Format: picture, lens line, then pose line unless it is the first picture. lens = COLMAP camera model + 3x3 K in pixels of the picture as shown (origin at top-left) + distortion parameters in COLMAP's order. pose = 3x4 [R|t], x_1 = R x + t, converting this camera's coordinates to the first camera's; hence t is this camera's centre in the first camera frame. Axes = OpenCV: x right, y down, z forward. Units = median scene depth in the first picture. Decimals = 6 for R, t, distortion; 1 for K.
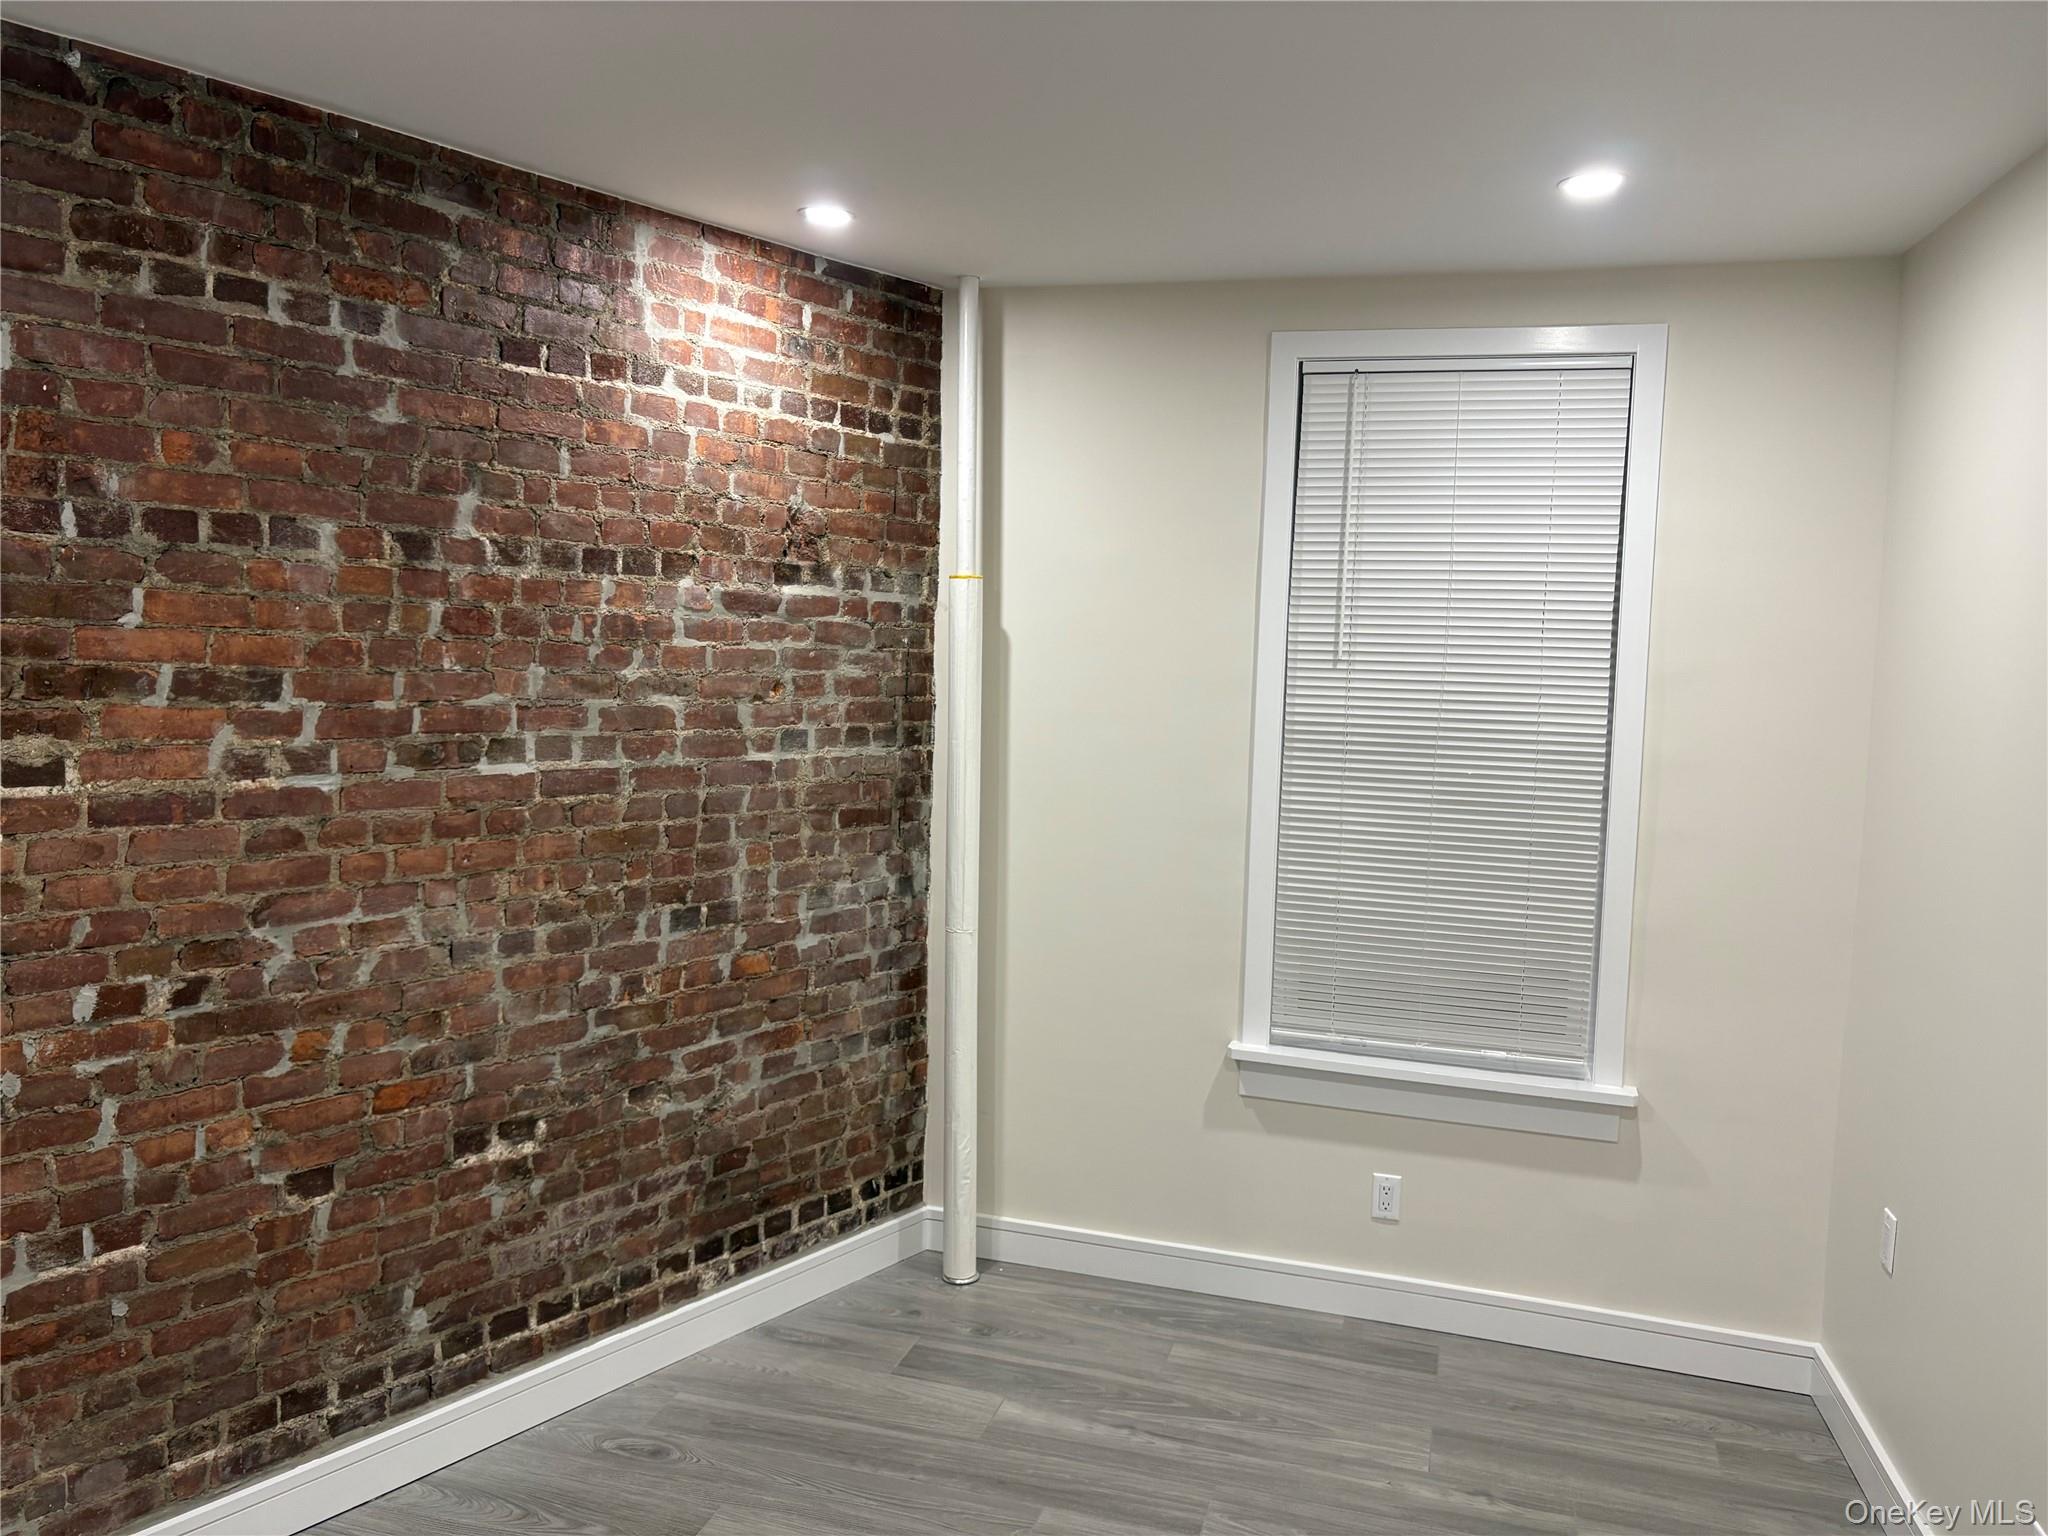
lens RADIAL K [[1551.8, 0, 1015.7], [0, 1551.8, 760.2], [0, 0, 1]] dist [0.050051, -0.053888]
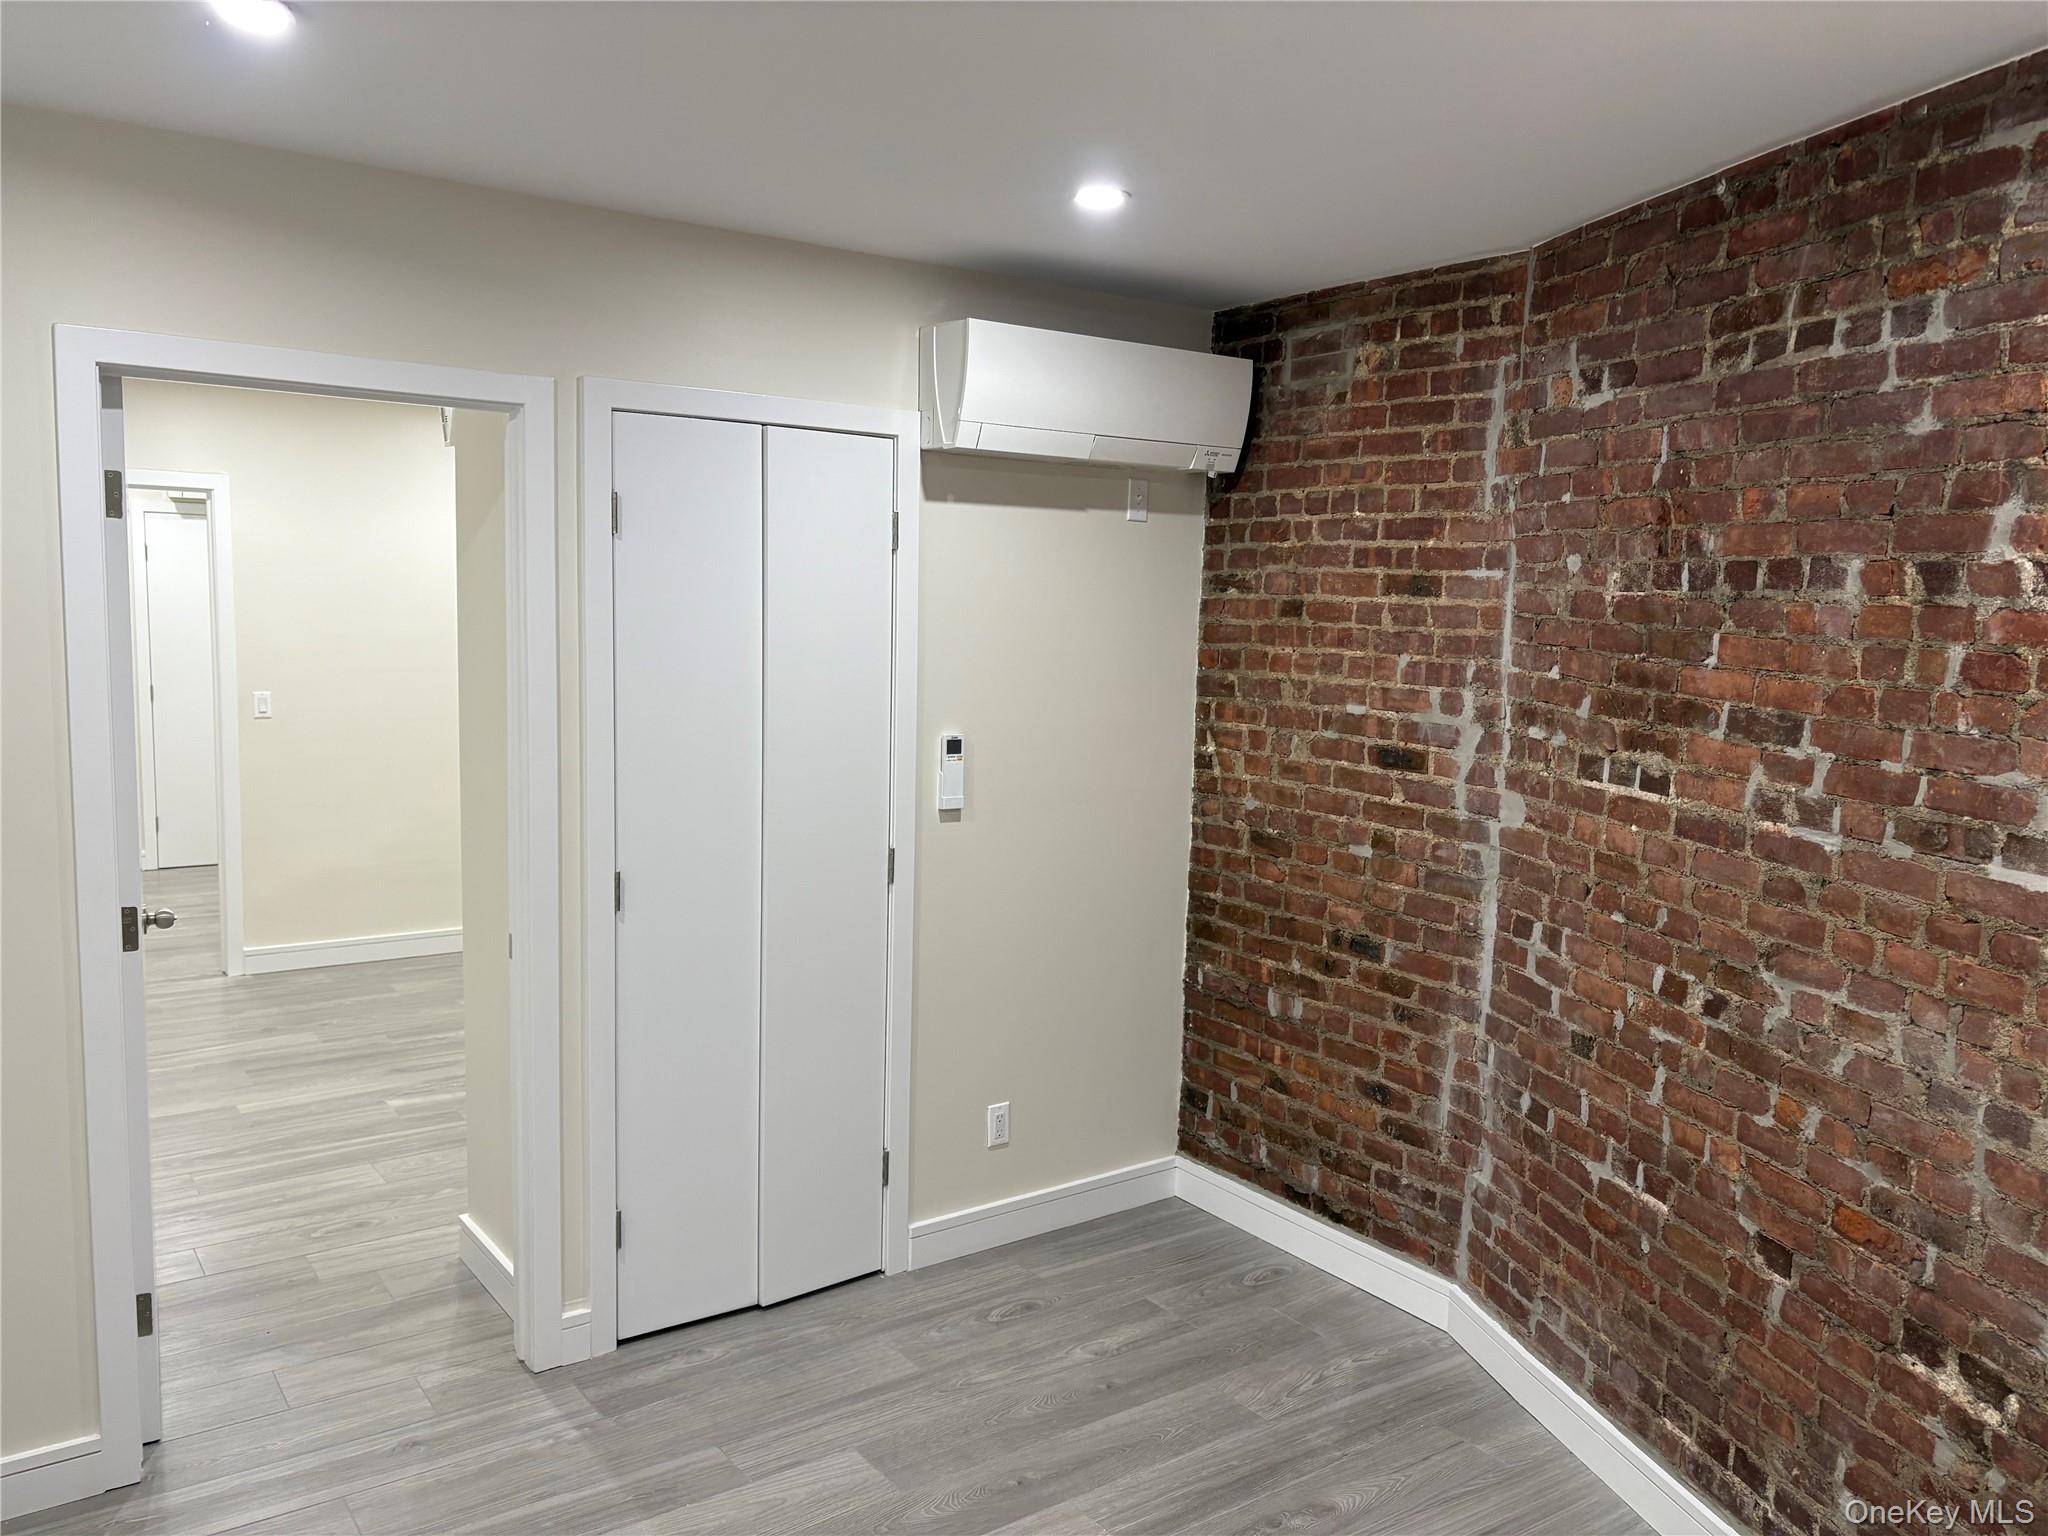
lens RADIAL K [[1551.8, 0, 1015.7], [0, 1551.8, 760.2], [0, 0, 1]] dist [0.050051, -0.053888]
pose [[-0.616564, 0.034641, -0.786542, 0.585592], [-0.111711, 0.985074, 0.130954, -0.101604], [0.779339, 0.168607, -0.603492, 1.192119]]
